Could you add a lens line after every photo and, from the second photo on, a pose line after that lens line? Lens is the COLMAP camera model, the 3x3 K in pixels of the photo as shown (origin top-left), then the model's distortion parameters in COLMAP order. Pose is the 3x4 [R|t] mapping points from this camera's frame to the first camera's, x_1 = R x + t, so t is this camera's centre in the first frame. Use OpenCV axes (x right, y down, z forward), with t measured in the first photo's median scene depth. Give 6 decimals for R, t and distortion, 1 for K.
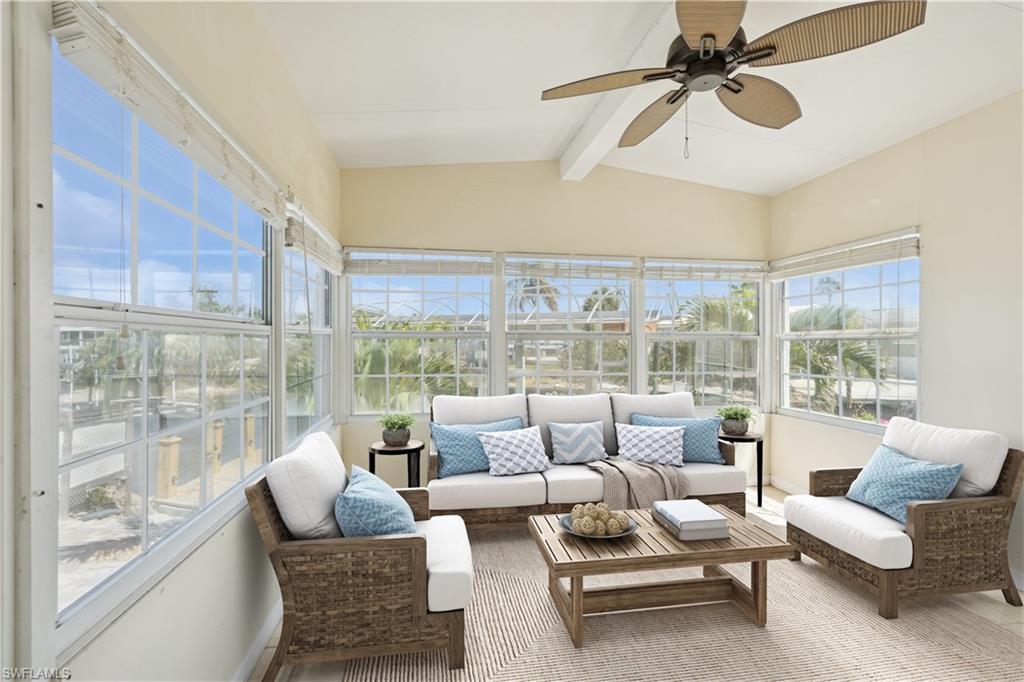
lens RADIAL K [[469.4, 0, 510.4], [0, 469.4, 340.6], [0, 0, 1]] dist [-0.001881, 0.000357]
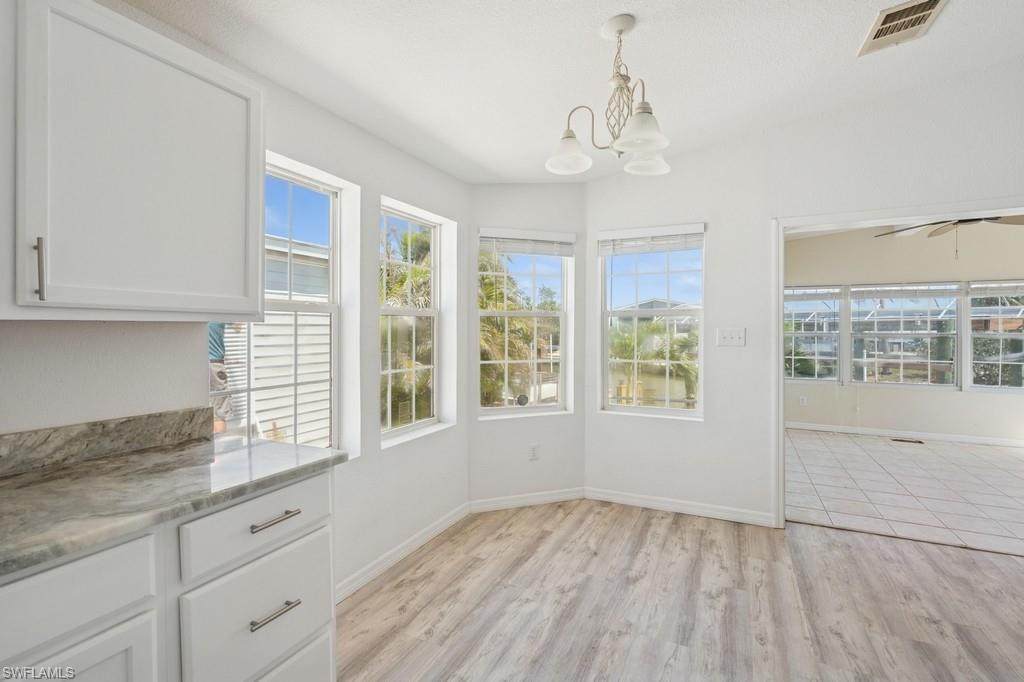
lens RADIAL K [[469.4, 0, 502.2], [0, 469.4, 342.8], [0, 0, 1]] dist [-0.001881, 0.000357]
pose [[0.807592, 0.010184, -0.589653, -0.025989], [0.003447, 0.999752, 0.021988, -0.022773], [0.589731, -0.019790, 0.807357, -1.124685]]
